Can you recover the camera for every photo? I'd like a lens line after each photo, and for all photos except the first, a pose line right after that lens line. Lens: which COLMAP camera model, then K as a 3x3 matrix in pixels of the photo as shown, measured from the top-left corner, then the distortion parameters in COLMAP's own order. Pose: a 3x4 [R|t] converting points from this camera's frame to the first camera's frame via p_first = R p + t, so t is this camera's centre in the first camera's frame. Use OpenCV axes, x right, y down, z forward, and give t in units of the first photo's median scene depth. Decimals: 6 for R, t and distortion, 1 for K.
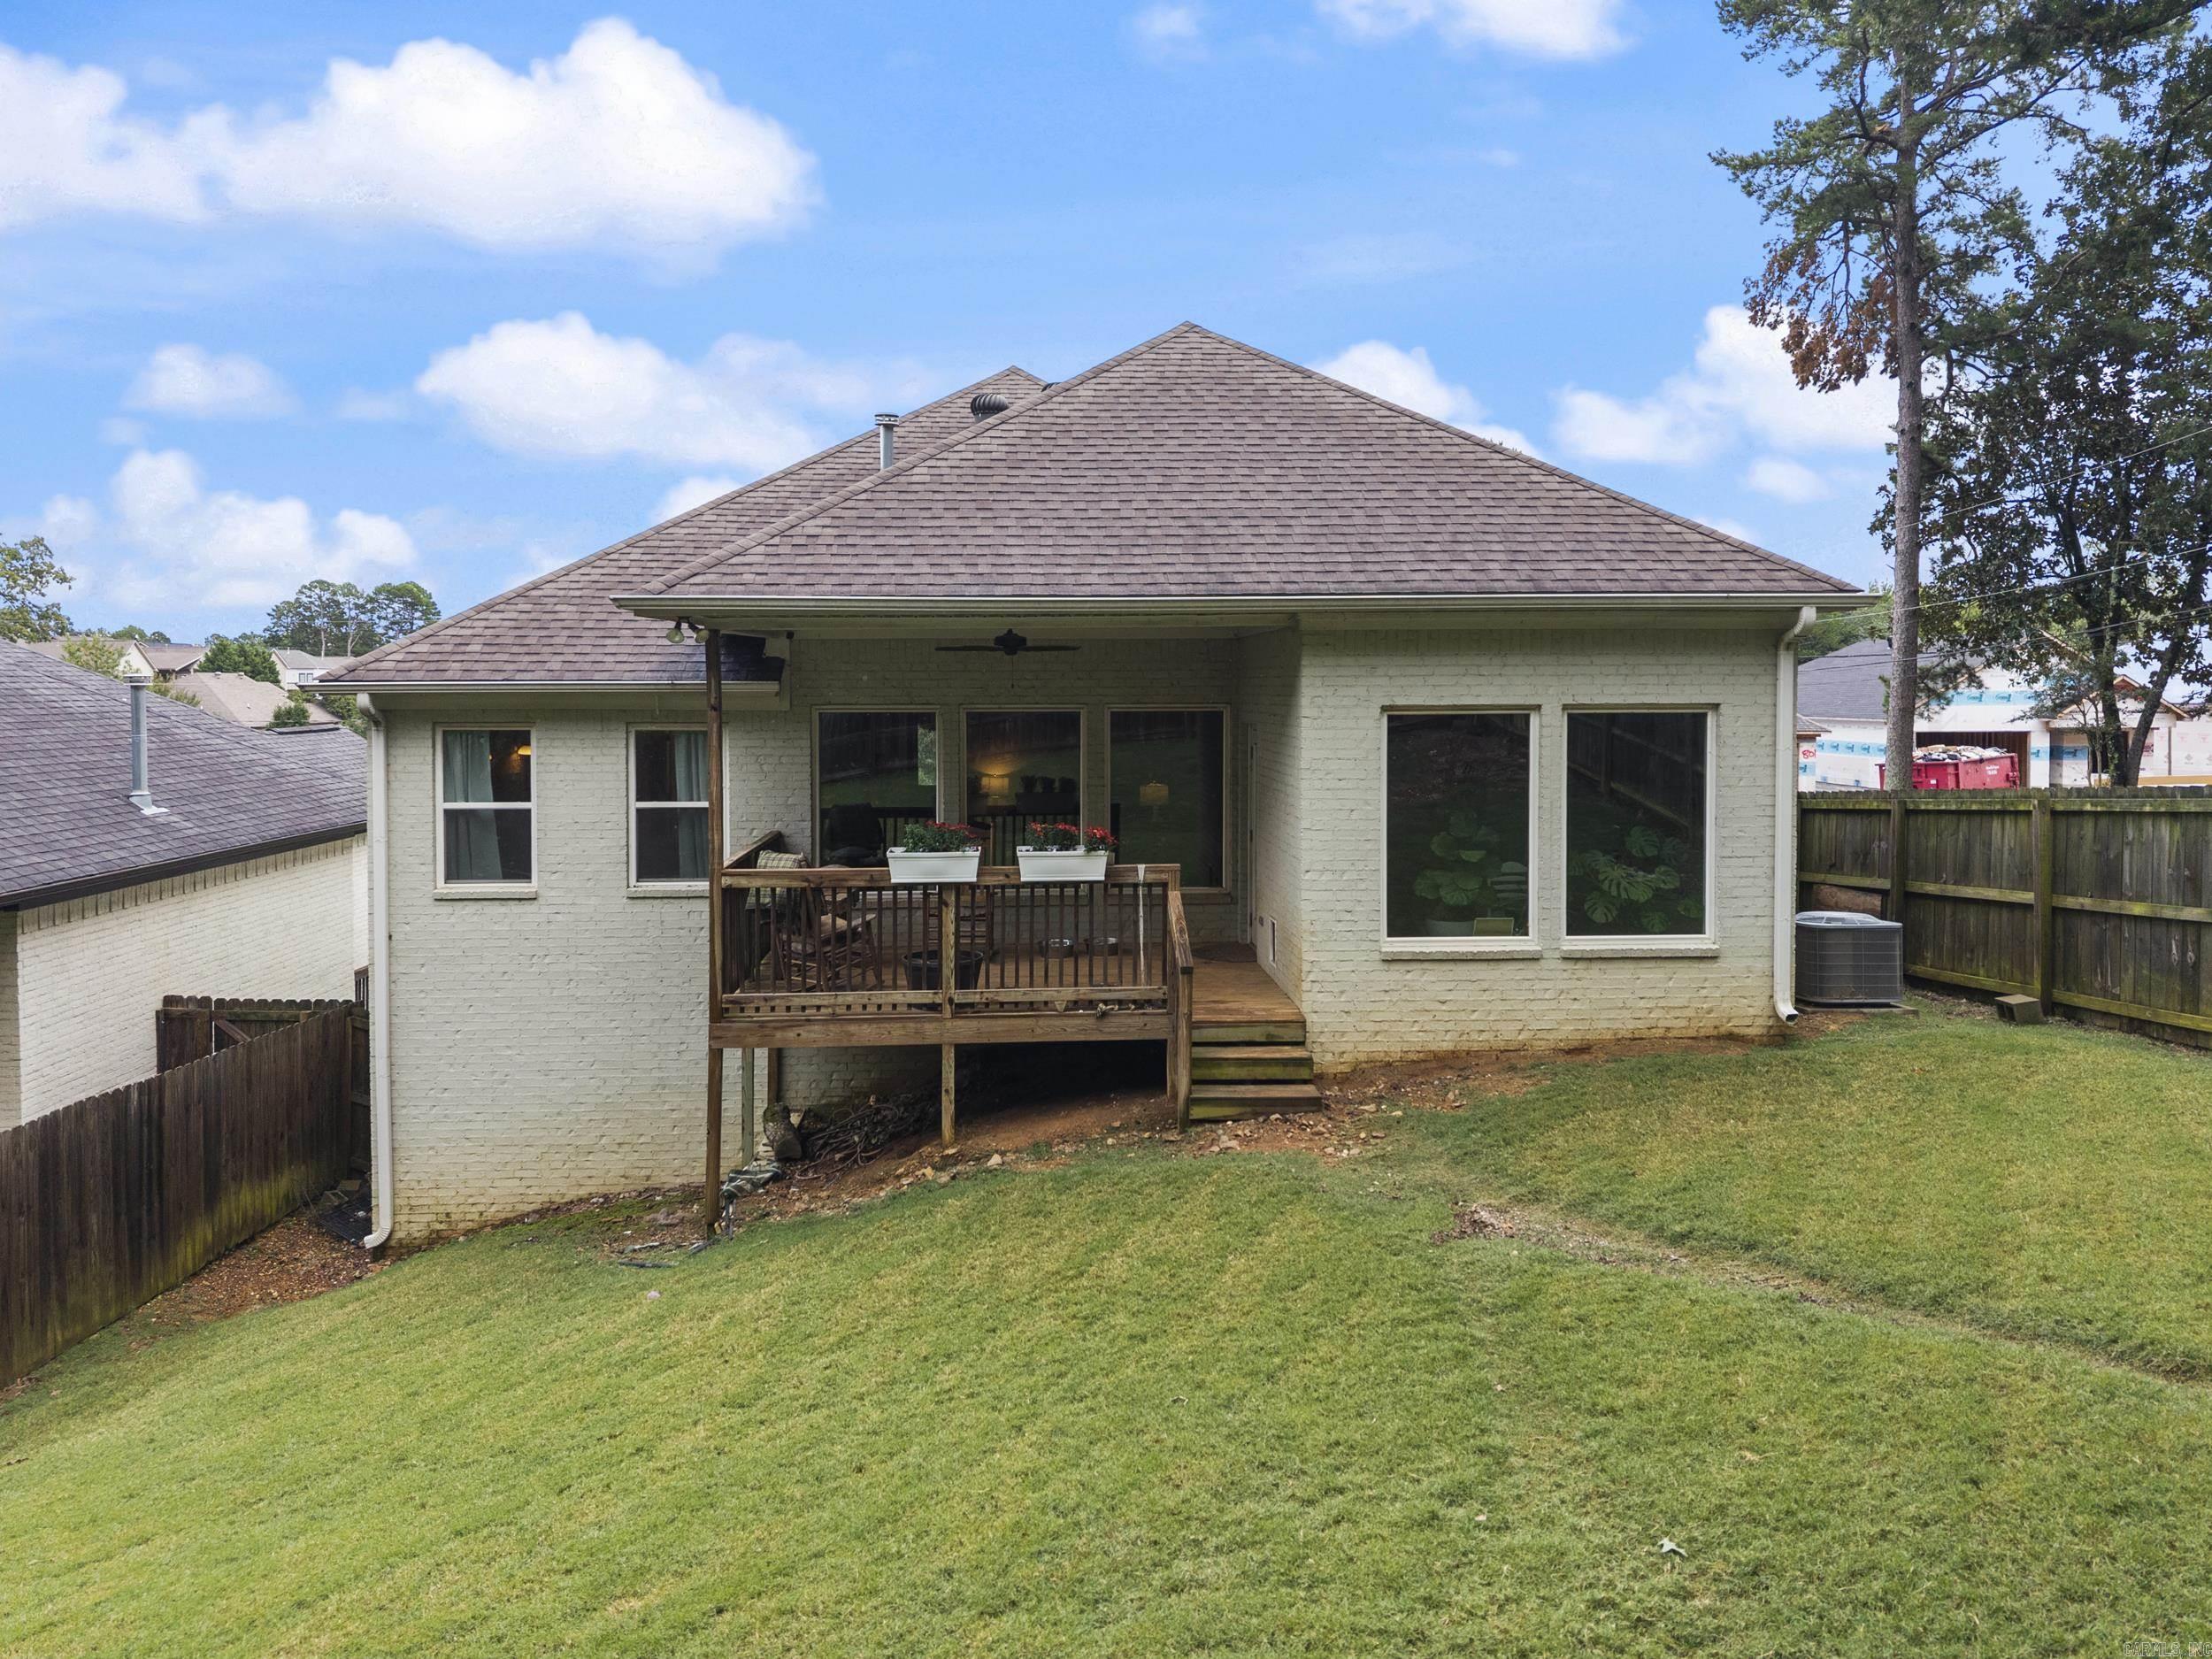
lens RADIAL K [[1482.1, 0, 1107.2], [0, 1482.1, 708.0], [0, 0, 1]] dist [0.090845, -0.092953]
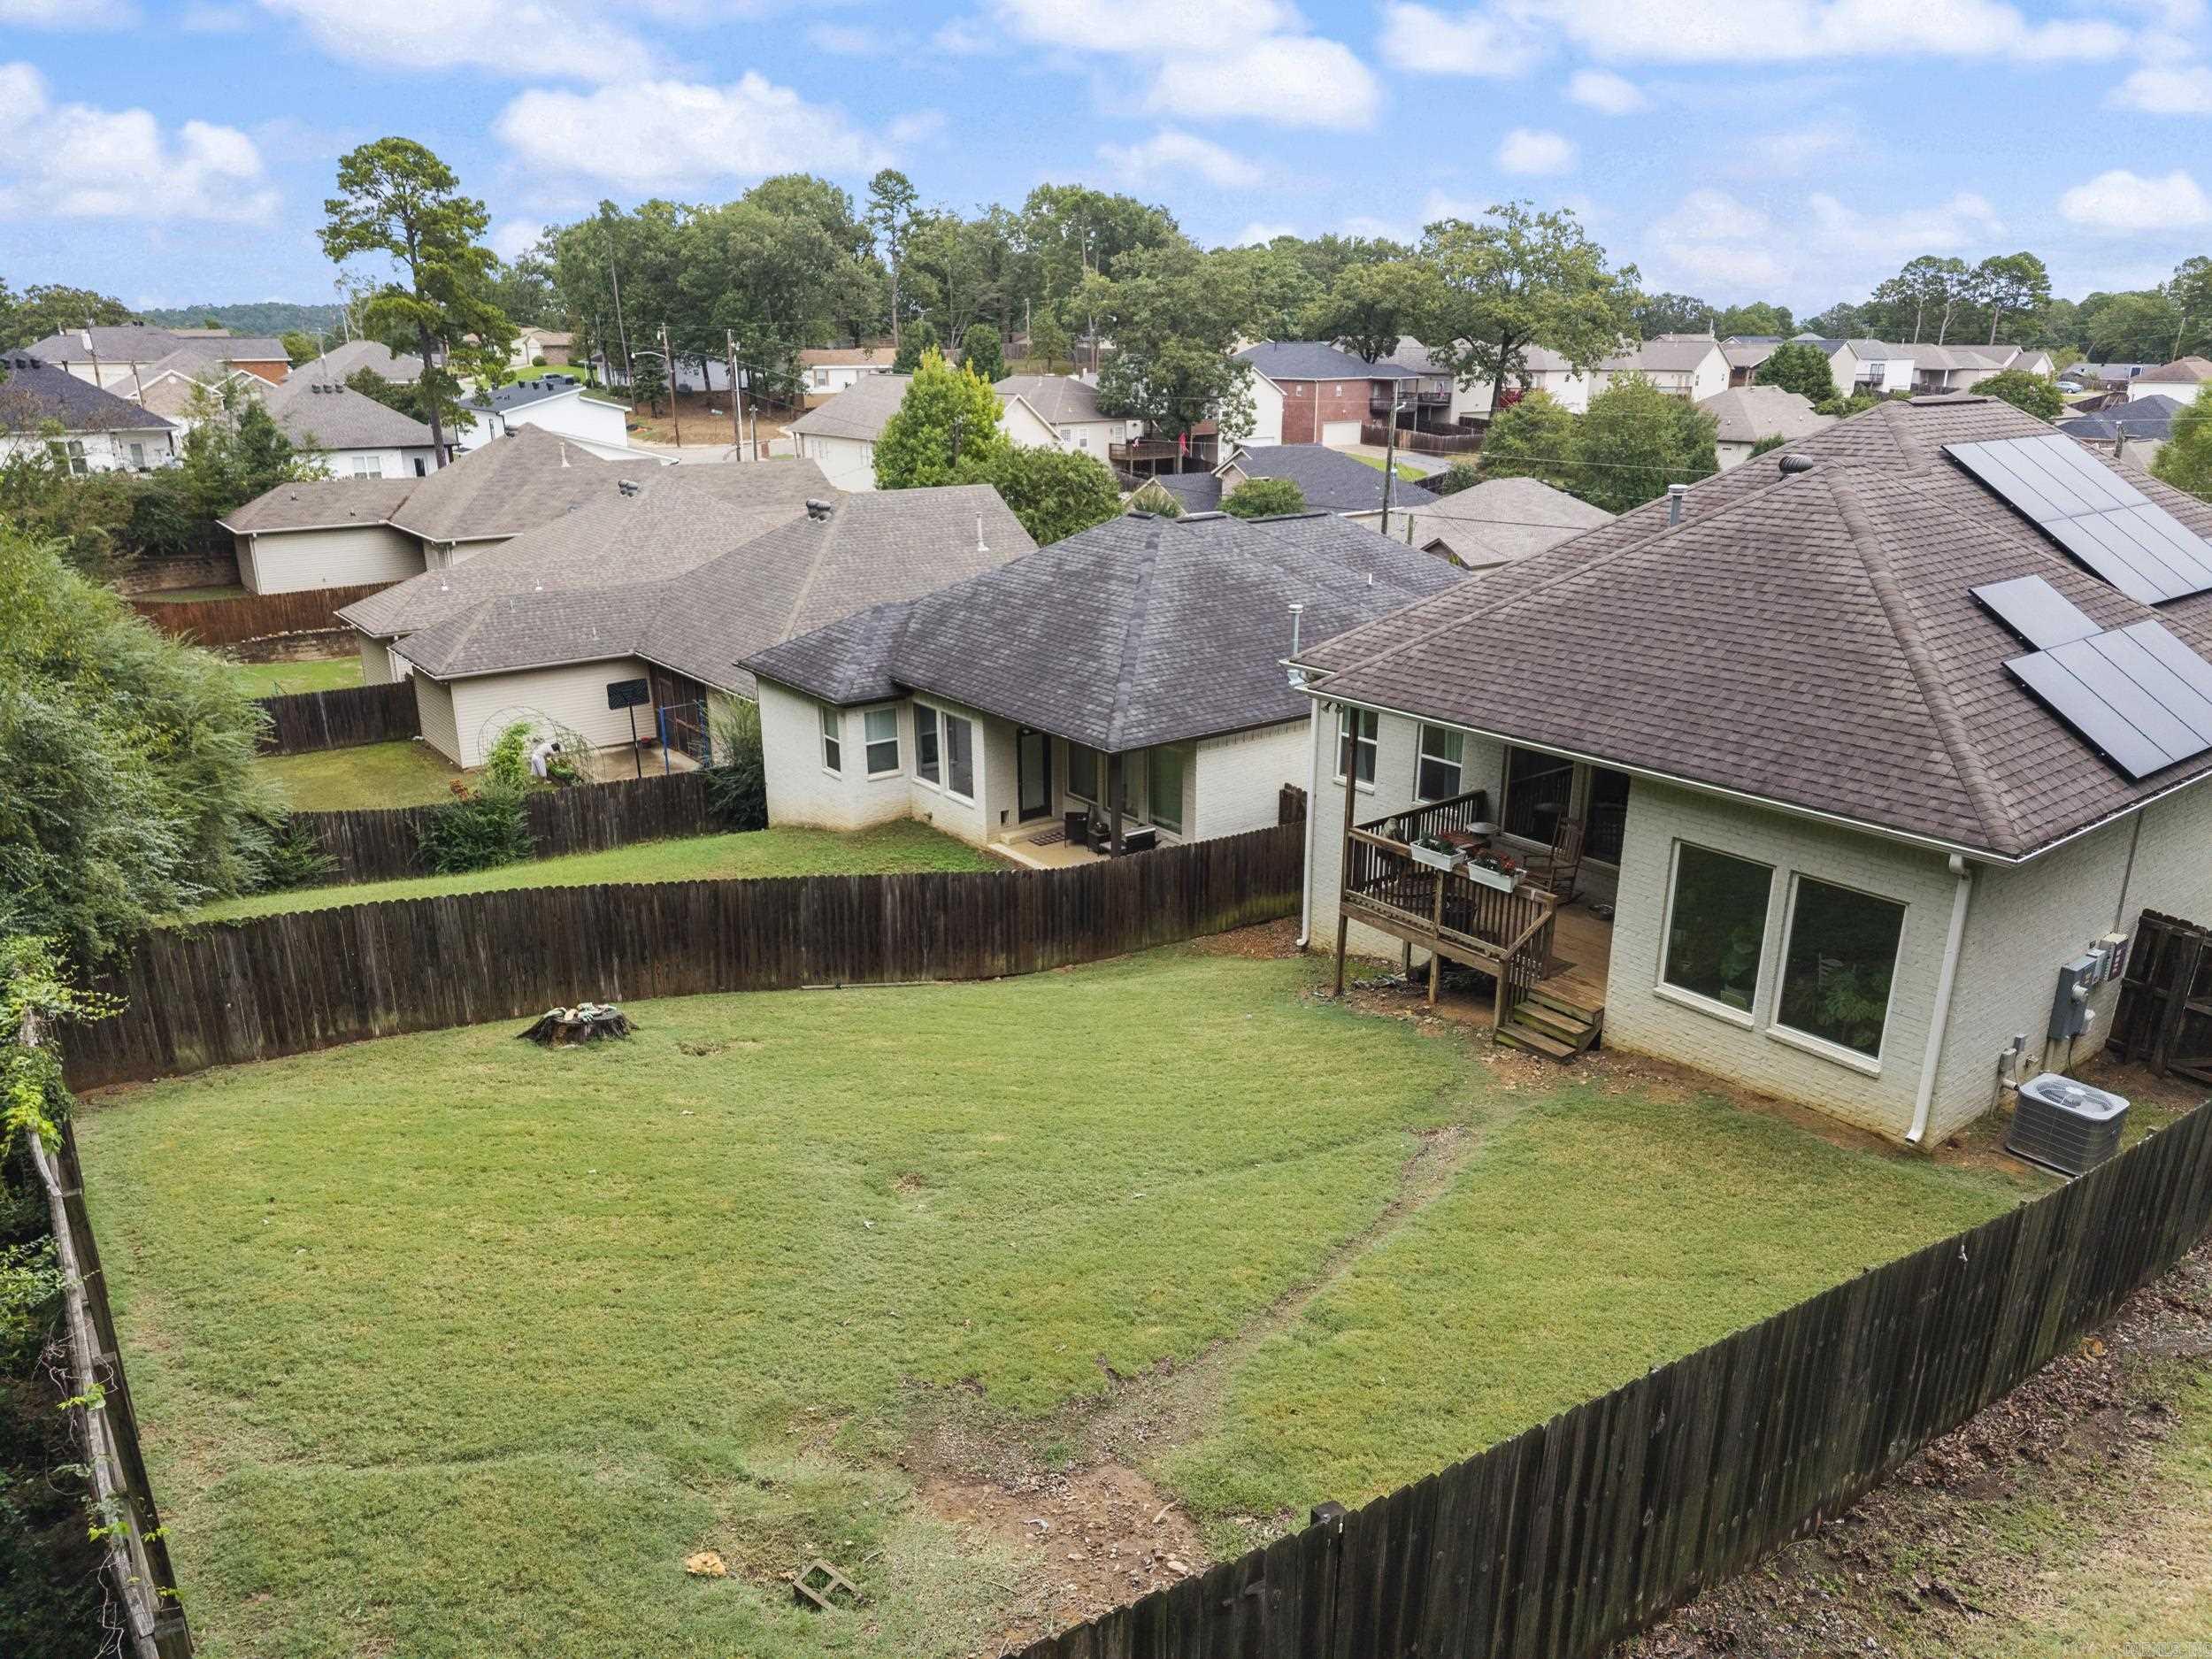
lens RADIAL K [[1456.1, 0, 1103.0], [0, 1456.1, 799.8], [0, 0, 1]] dist [0.008406, -0.019832]
pose [[0.558015, 0.247394, -0.792095, 0.843740], [-0.018832, 0.958056, 0.285962, -0.370258], [0.829617, -0.144655, 0.539269, -0.210990]]
